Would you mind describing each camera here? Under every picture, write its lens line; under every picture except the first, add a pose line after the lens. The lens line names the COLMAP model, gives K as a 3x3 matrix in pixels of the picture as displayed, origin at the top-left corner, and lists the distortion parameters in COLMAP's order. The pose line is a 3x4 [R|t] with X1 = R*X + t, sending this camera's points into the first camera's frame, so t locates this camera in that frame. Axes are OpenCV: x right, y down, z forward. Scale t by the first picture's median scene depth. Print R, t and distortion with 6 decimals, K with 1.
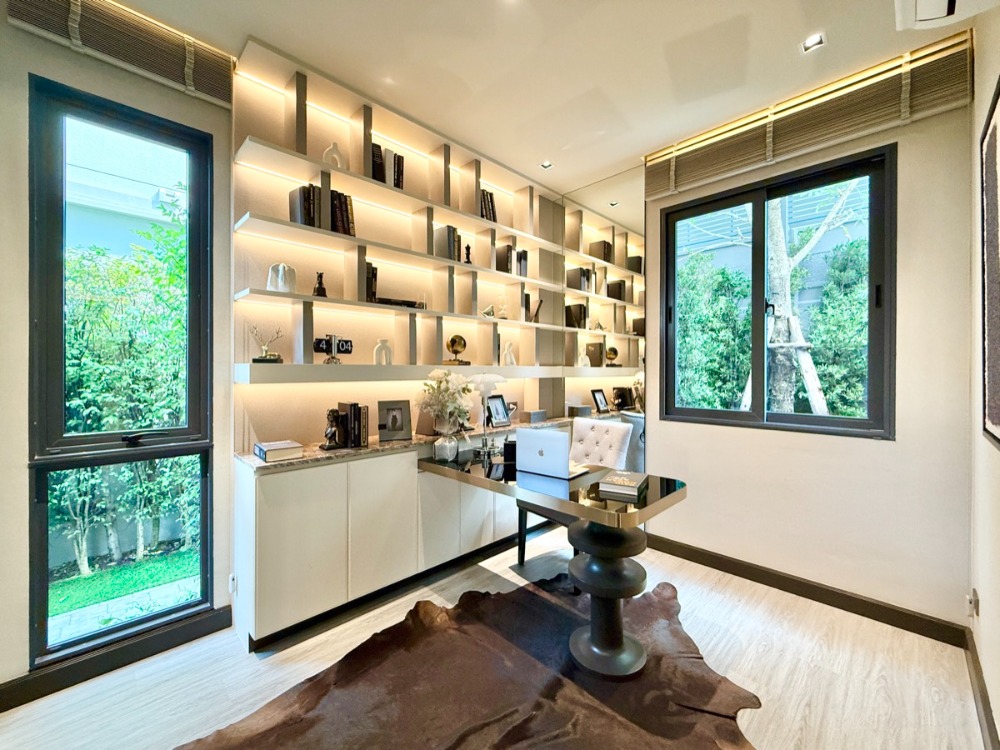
lens RADIAL K [[404.9, 0, 497.5], [0, 404.9, 370.4], [0, 0, 1]] dist [0.004851, 0.000516]
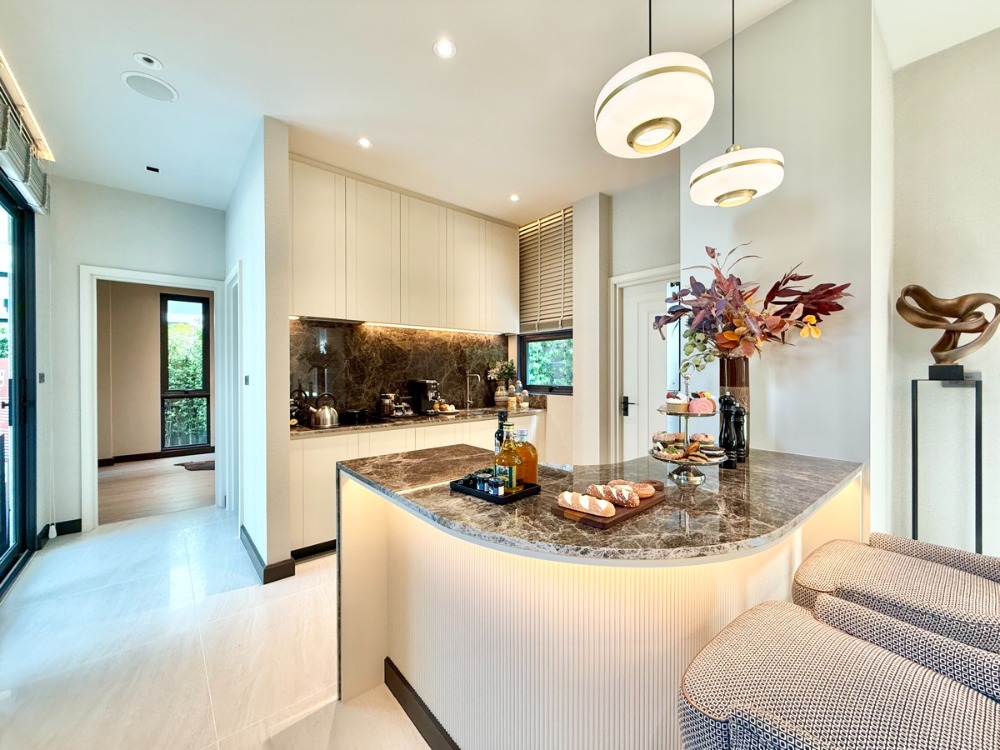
lens RADIAL K [[404.9, 0, 502.2], [0, 404.9, 376.8], [0, 0, 1]] dist [0.004851, 0.000516]
pose [[0.997074, 0.003286, -0.076375, 1.820305], [-0.003091, 0.999992, 0.002670, 0.028307], [0.076383, -0.002426, 0.997076, -1.994930]]
